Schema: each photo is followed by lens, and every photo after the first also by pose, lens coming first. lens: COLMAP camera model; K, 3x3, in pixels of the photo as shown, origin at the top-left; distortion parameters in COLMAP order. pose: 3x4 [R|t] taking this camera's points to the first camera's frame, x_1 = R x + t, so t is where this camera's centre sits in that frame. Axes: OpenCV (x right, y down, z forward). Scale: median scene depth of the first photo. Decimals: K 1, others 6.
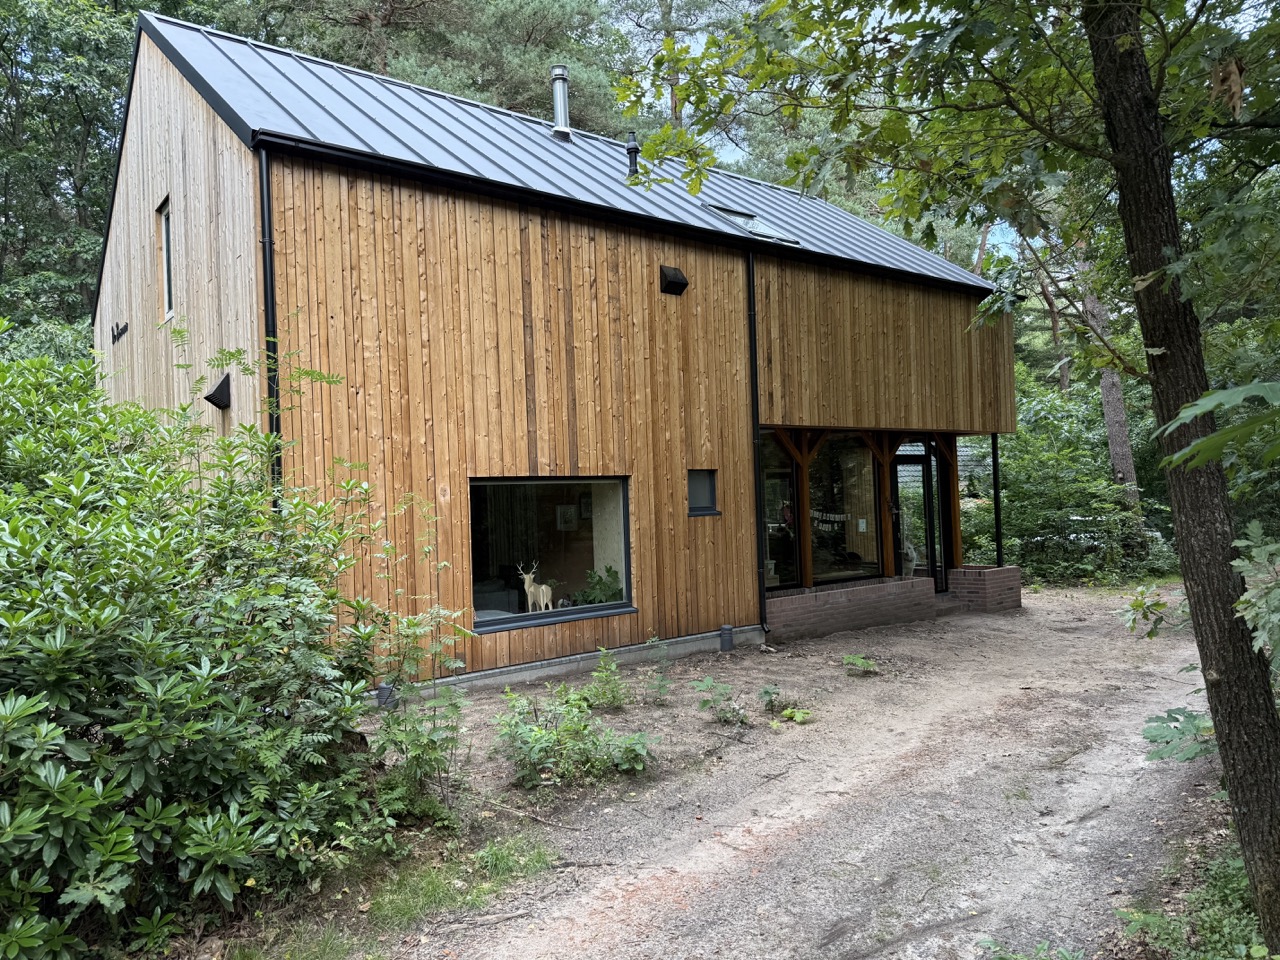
lens RADIAL K [[887.6, 0, 637.3], [0, 887.6, 502.0], [0, 0, 1]] dist [0.100063, -0.190623]
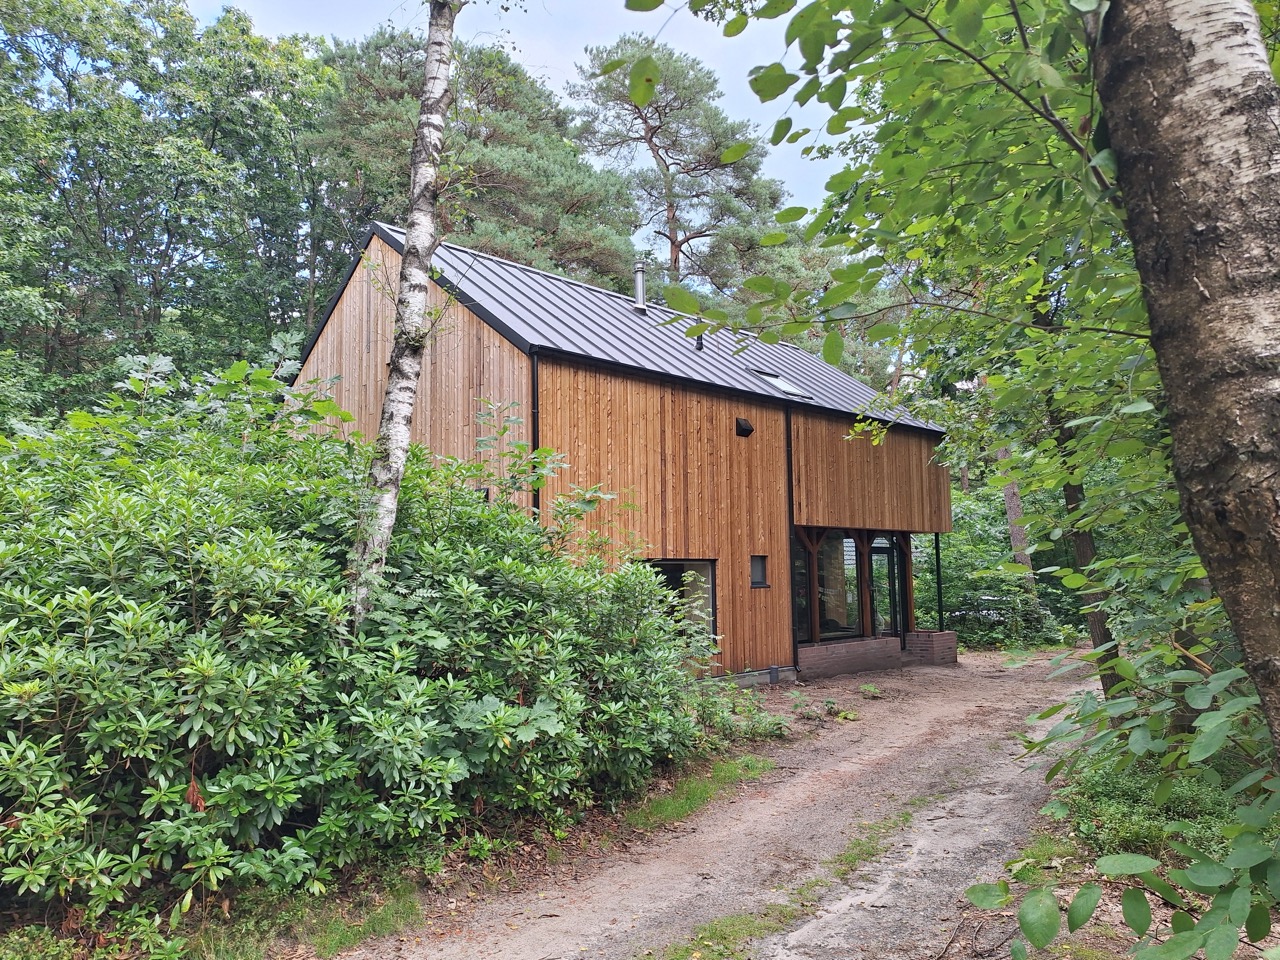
lens RADIAL K [[865.0, 0, 640.0], [0, 865.0, 480.0], [0, 0, 1]] dist [-0.001562, -0.000764]
pose [[0.995039, 0.038212, 0.091856, -0.242218], [-0.028037, 0.993578, -0.109617, 0.000504], [-0.095454, 0.106498, 0.989721, -0.368502]]
